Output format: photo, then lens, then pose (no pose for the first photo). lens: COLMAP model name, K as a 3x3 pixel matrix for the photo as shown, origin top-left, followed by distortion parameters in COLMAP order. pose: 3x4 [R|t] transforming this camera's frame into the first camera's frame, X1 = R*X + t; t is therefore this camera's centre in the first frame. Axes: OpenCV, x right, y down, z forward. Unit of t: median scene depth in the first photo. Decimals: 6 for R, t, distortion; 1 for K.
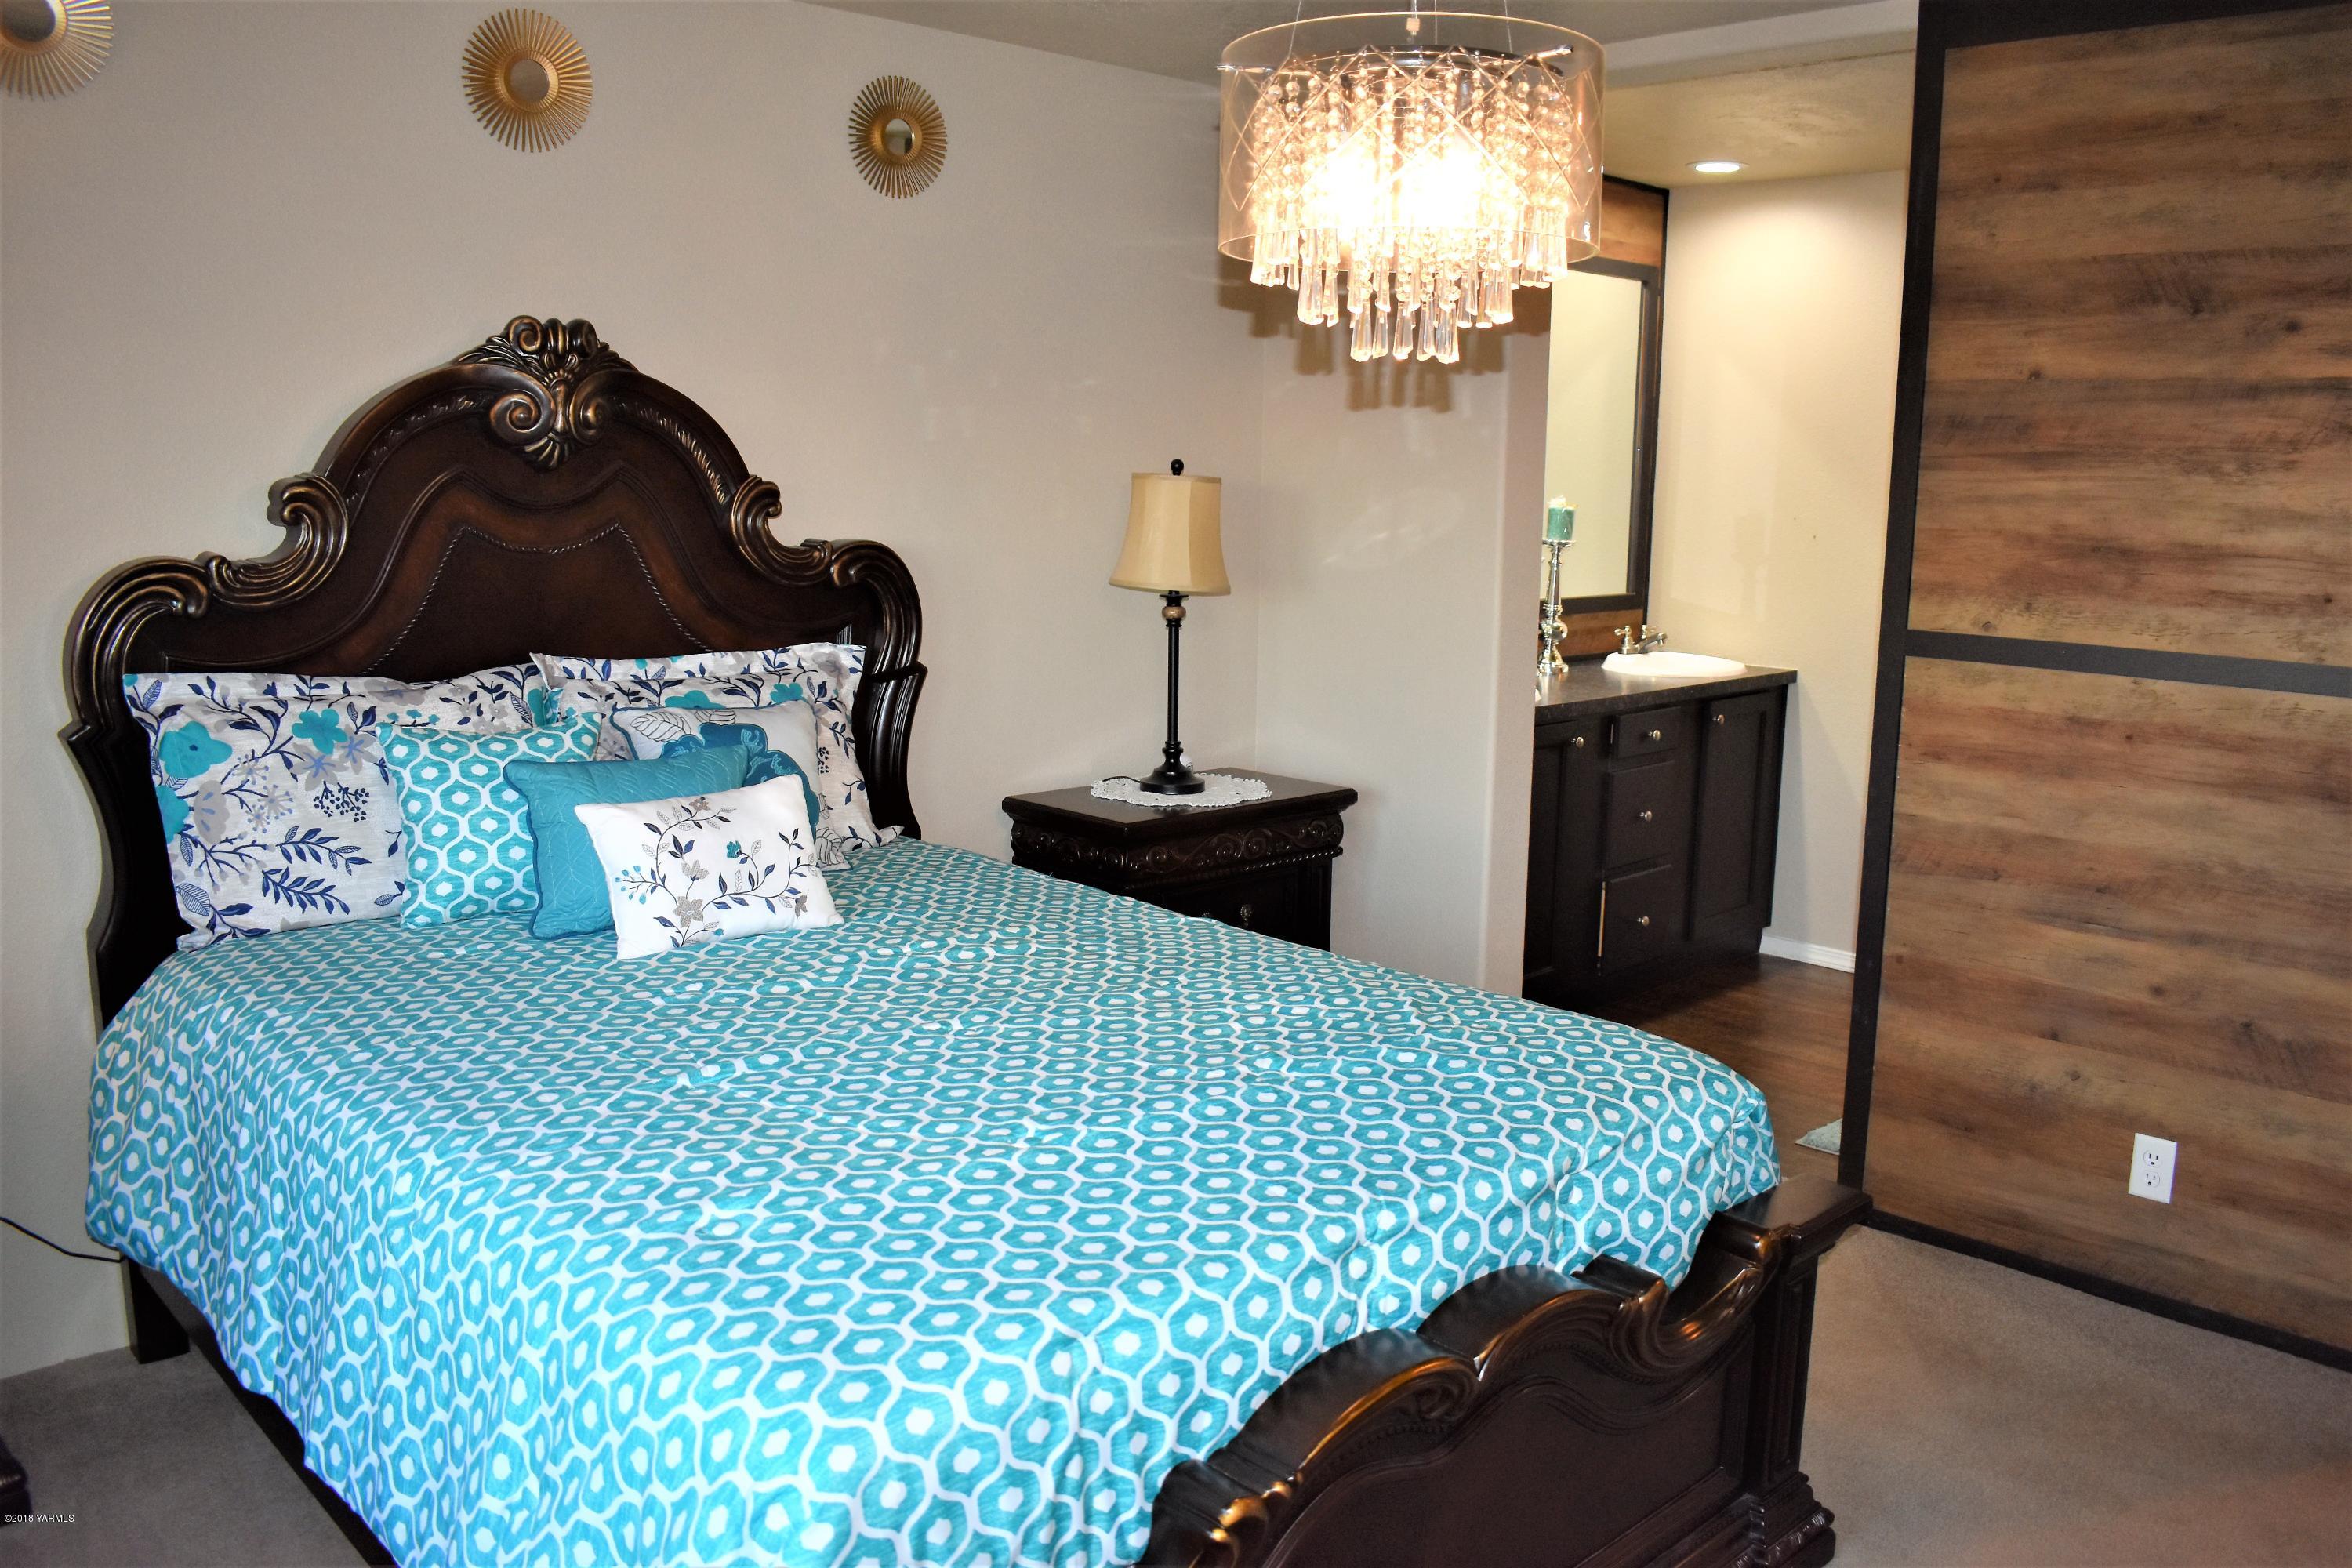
lens RADIAL K [[1827.3, 0, 1176.0], [0, 1827.3, 784.0], [0, 0, 1]] dist [-0.078259, 0.004441]
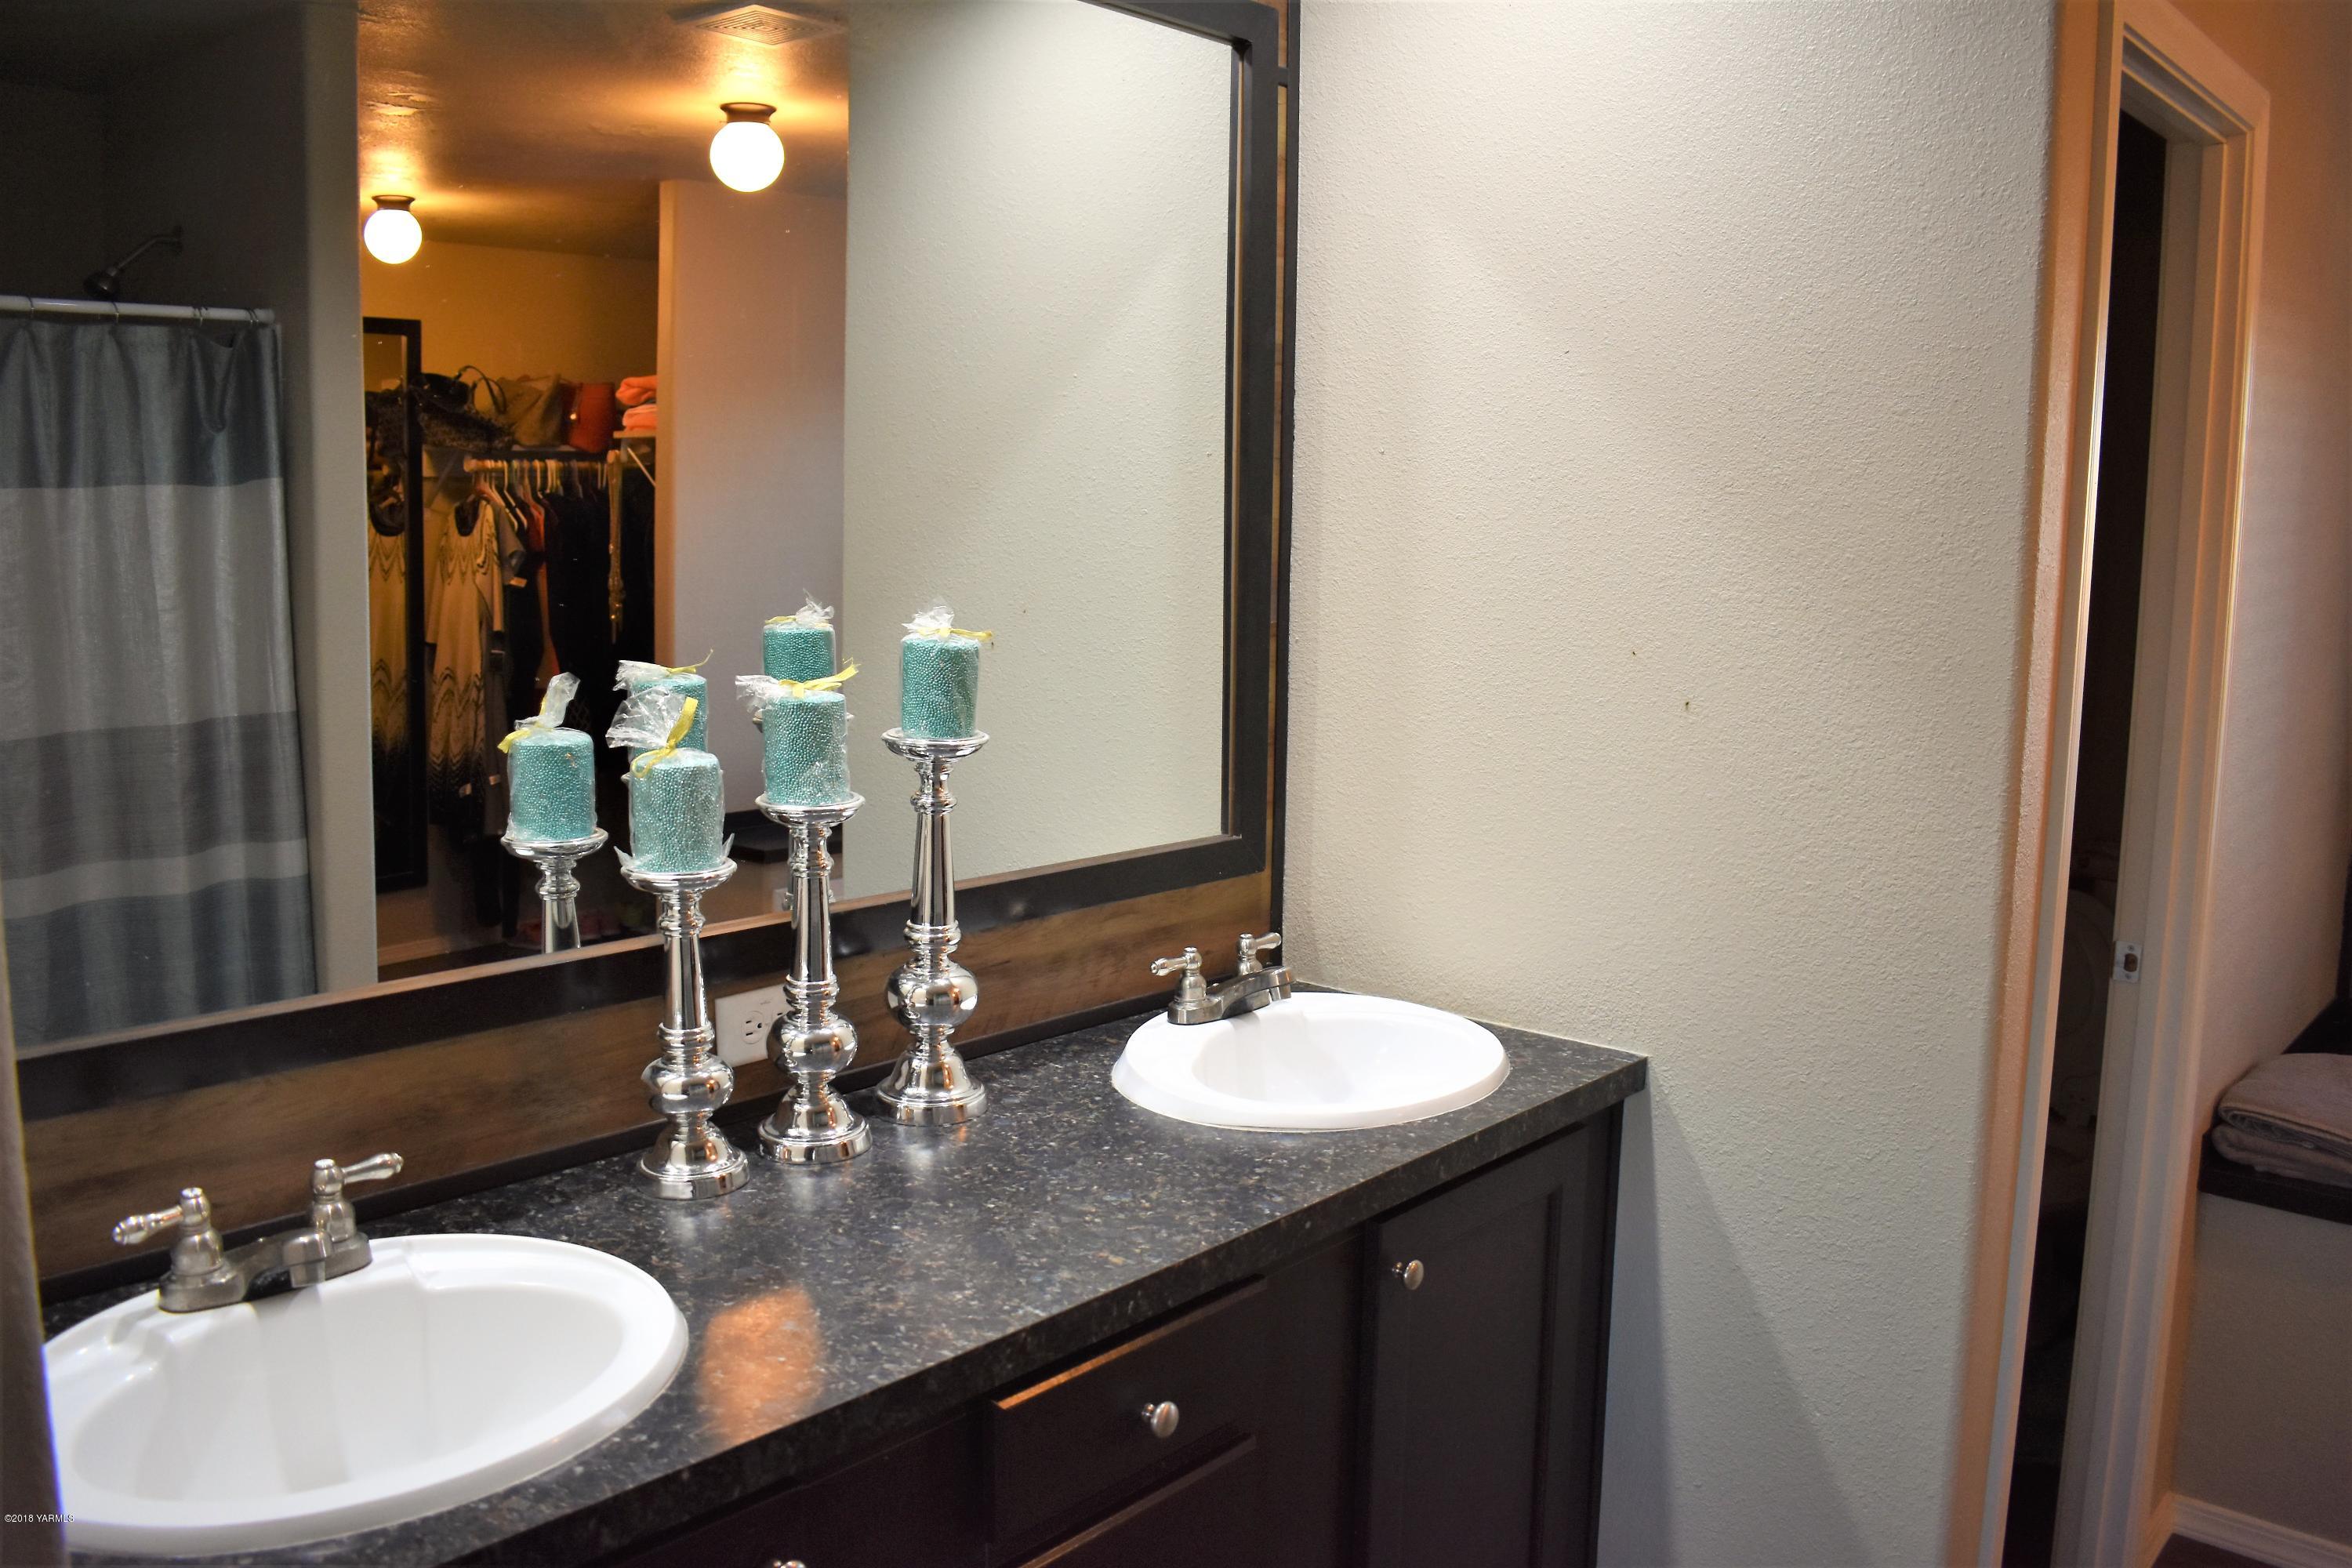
lens RADIAL K [[1827.3, 0, 1176.0], [0, 1827.3, 784.0], [0, 0, 1]] dist [-0.078259, 0.004441]
pose [[0.998656, -0.016661, 0.049071, 0.228756], [0.018046, 0.999447, -0.027912, -0.110207], [-0.048579, 0.028760, 0.998405, 0.630025]]
